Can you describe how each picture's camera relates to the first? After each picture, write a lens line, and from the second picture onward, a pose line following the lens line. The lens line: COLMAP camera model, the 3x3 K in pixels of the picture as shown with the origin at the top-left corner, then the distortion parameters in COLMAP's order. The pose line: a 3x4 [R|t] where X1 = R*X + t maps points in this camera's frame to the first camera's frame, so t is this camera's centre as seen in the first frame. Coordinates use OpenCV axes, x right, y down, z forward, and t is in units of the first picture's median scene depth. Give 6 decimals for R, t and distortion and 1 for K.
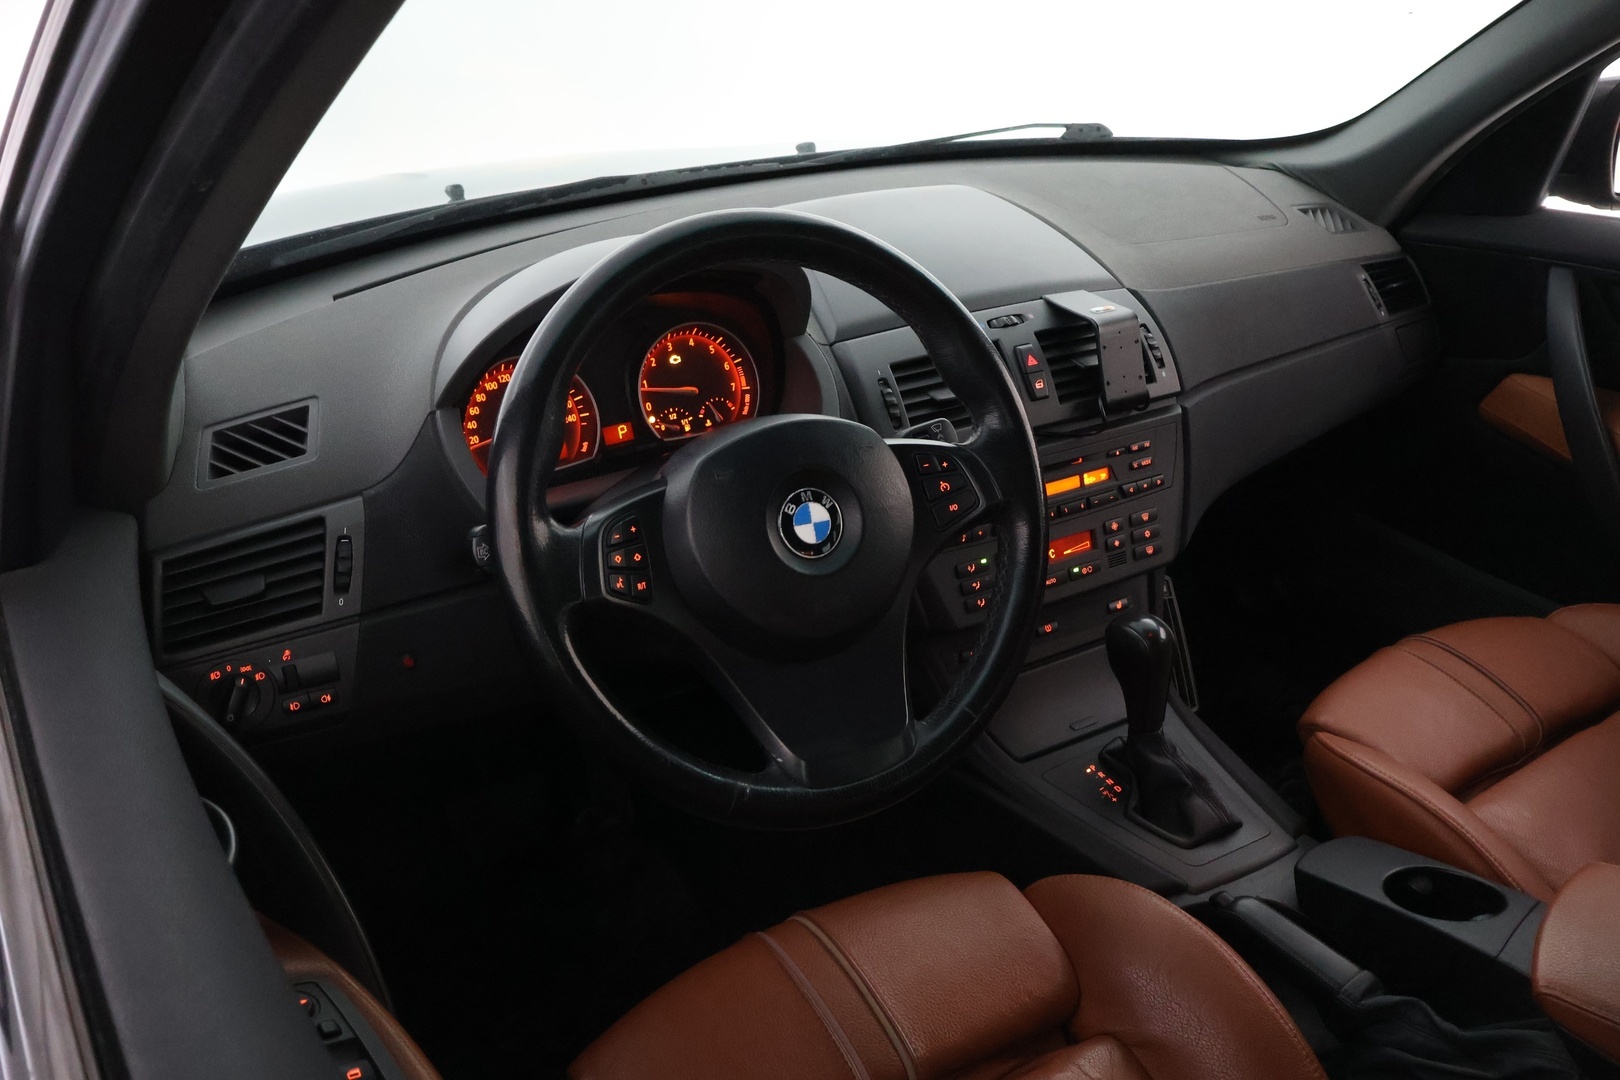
lens RADIAL K [[1359.7, 0, 803.6], [0, 1359.7, 537.6], [0, 0, 1]] dist [-0.005916, 0.010935]
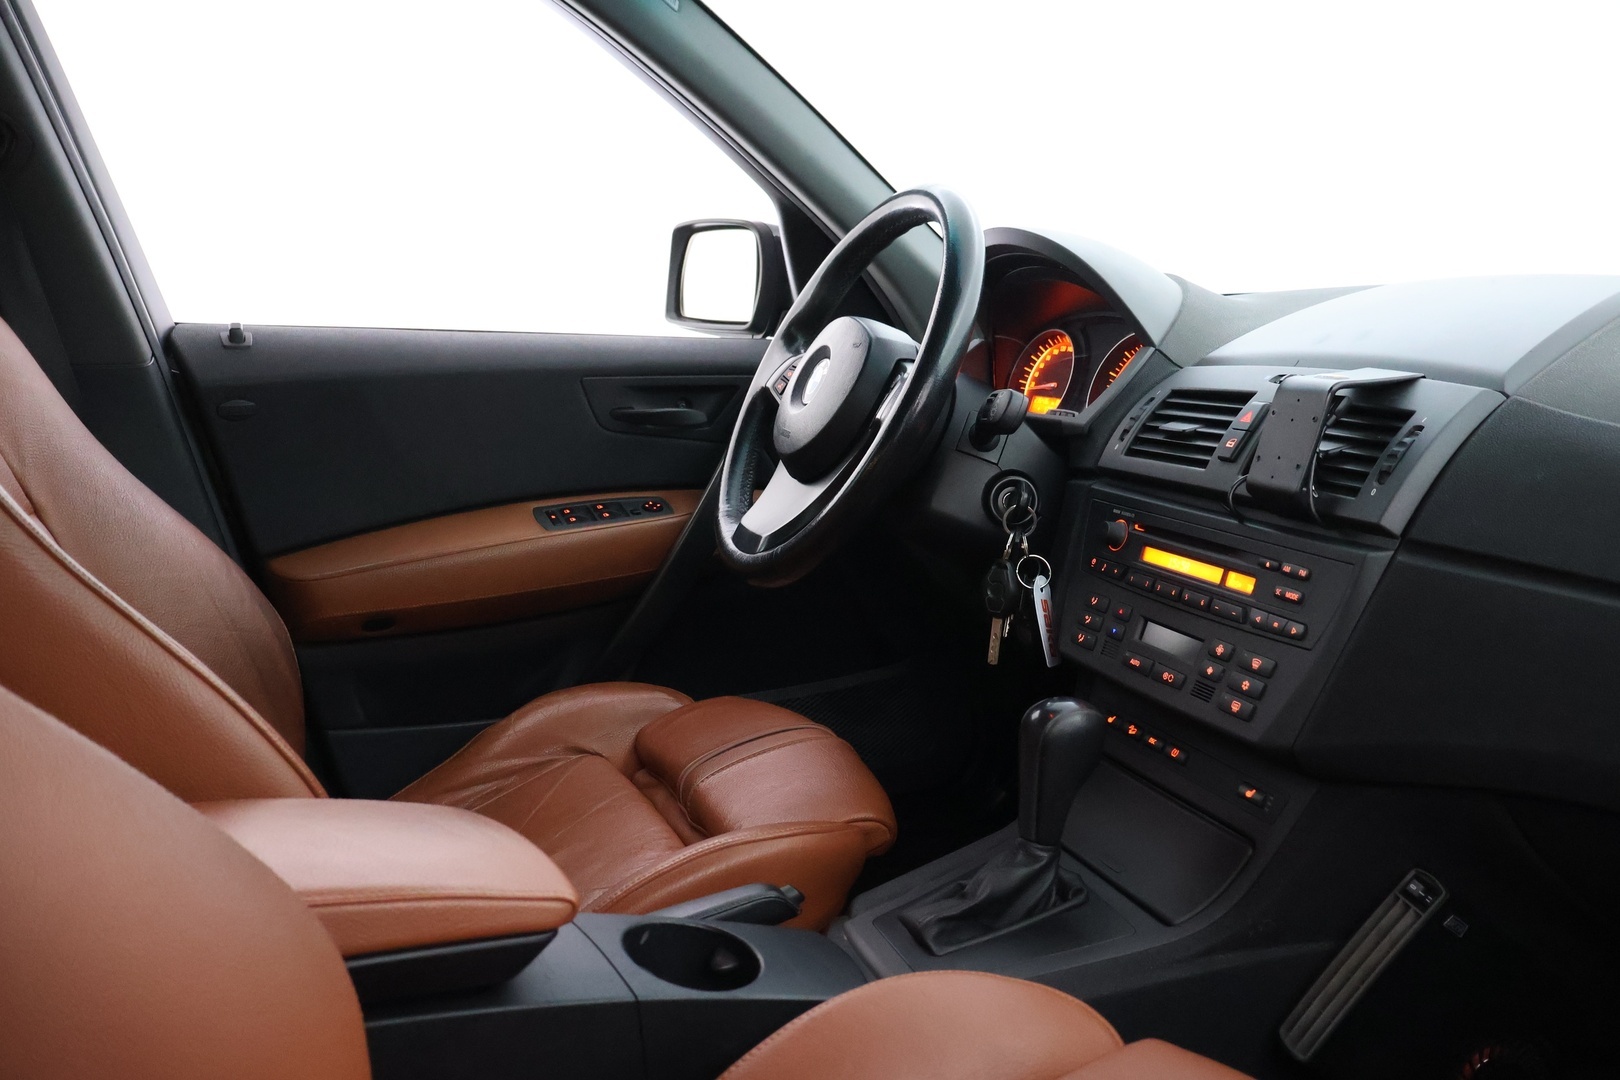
lens RADIAL K [[1359.7, 0, 820.2], [0, 1359.7, 545.3], [0, 0, 1]] dist [-0.005916, 0.010935]
pose [[-0.192437, 0.177062, -0.965203, 1.001689], [-0.428768, 0.869559, 0.245002, -0.150163], [0.882681, 0.460995, -0.091417, 0.863973]]
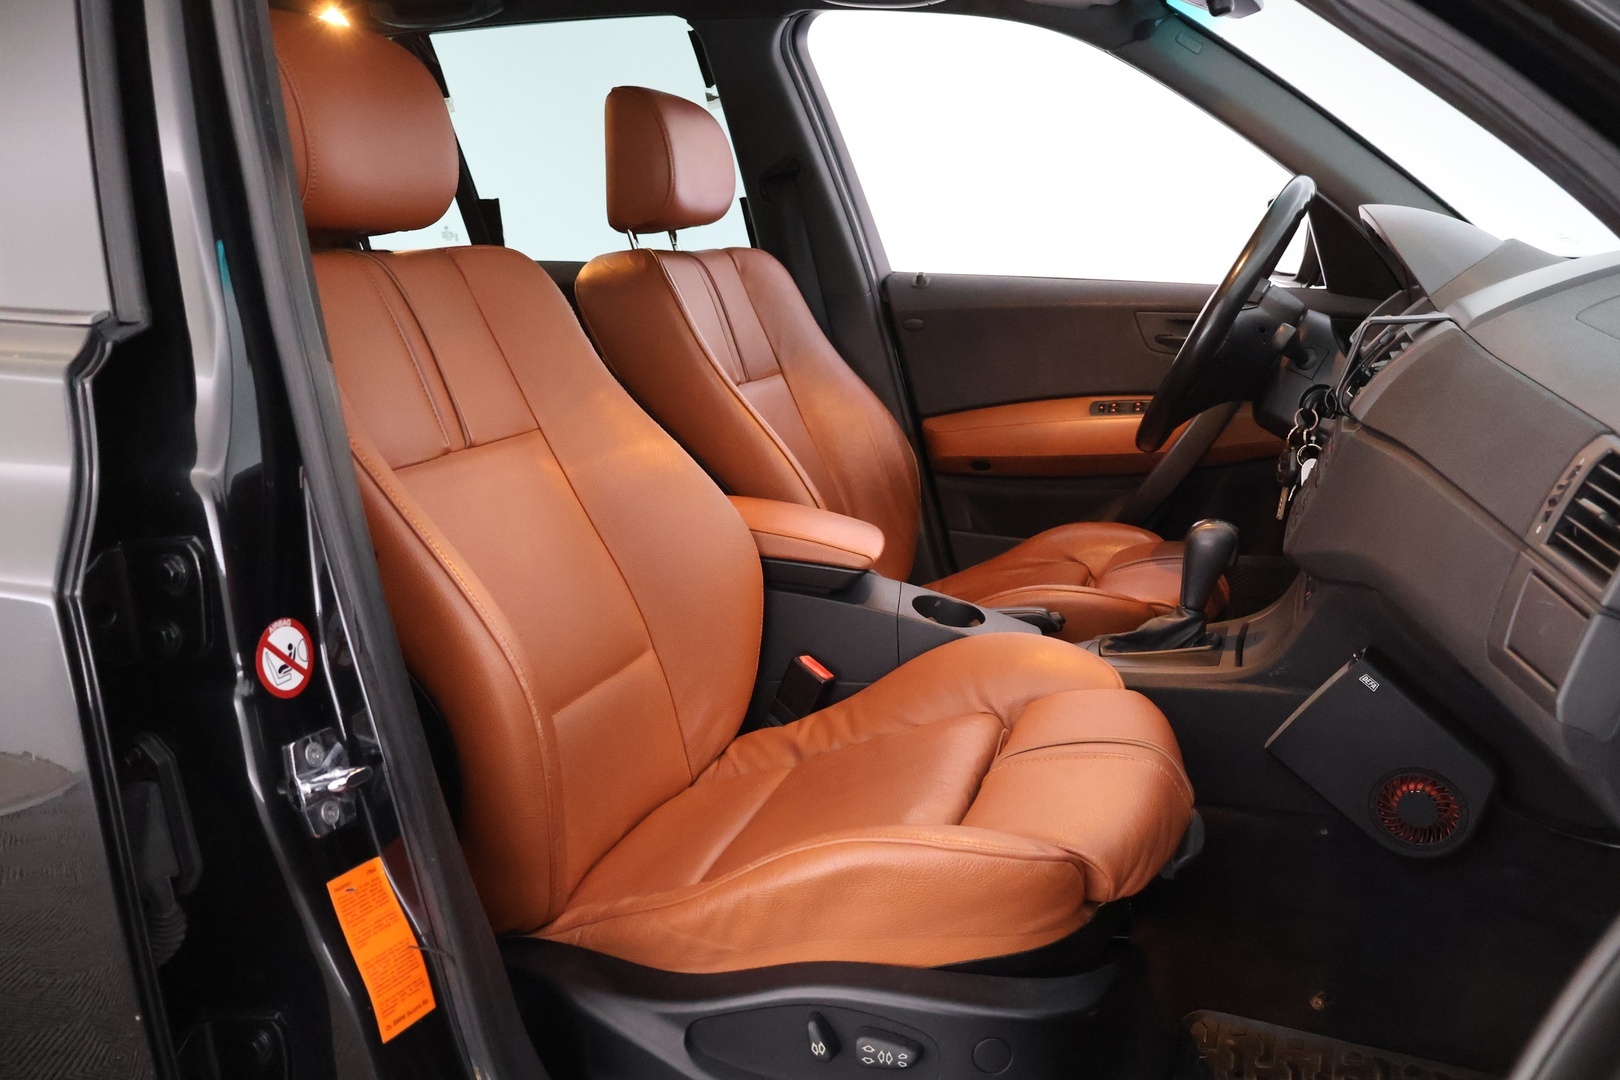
lens RADIAL K [[1359.7, 0, 809.0], [0, 1359.7, 537.7], [0, 0, 1]] dist [-0.005916, 0.010935]
pose [[-0.784814, 0.136532, -0.604505, 1.271273], [-0.265655, 0.807152, 0.527194, -0.482624], [0.559906, 0.574338, -0.597194, 1.500960]]
